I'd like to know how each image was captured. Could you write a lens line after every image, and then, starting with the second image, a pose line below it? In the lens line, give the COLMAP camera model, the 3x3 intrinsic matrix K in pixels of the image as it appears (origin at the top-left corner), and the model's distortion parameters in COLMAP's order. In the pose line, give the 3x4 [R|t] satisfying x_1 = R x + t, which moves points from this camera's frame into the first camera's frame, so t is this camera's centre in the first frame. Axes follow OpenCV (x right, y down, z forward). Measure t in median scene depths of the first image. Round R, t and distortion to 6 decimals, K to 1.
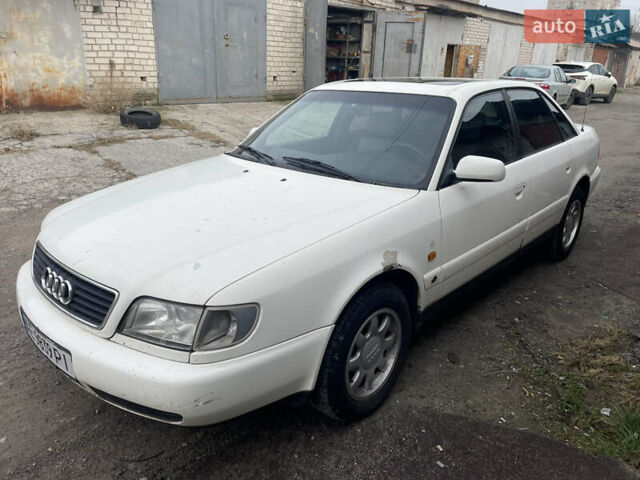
lens RADIAL K [[483.6, 0, 314.5], [0, 483.6, 242.5], [0, 0, 1]] dist [0.062252, -0.073673]
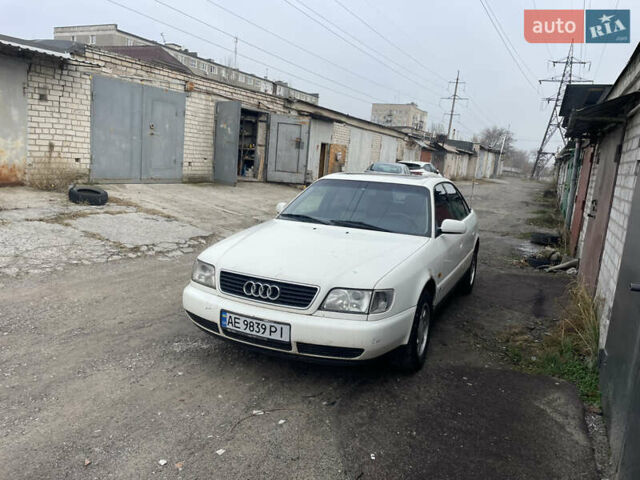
lens RADIAL K [[483.6, 0, 321.7], [0, 483.6, 240.8], [0, 0, 1]] dist [0.062252, -0.073673]
pose [[0.950978, -0.005303, 0.309215, -0.190957], [0.057979, 0.985182, -0.161416, 0.045091], [-0.303777, 0.171431, 0.937193, -0.142604]]
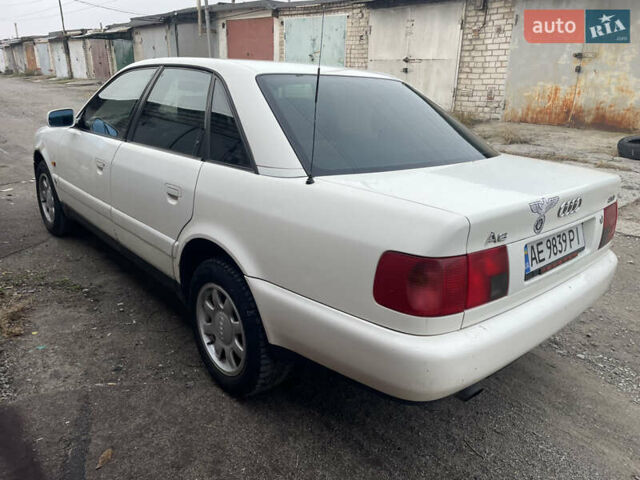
lens RADIAL K [[483.6, 0, 320.5], [0, 483.6, 240.5], [0, 0, 1]] dist [0.062252, -0.073673]
pose [[-0.094229, 0.297295, -0.950125, 0.482278], [-0.386703, 0.868501, 0.310106, -0.155305], [0.917377, 0.396638, 0.033127, 0.514276]]
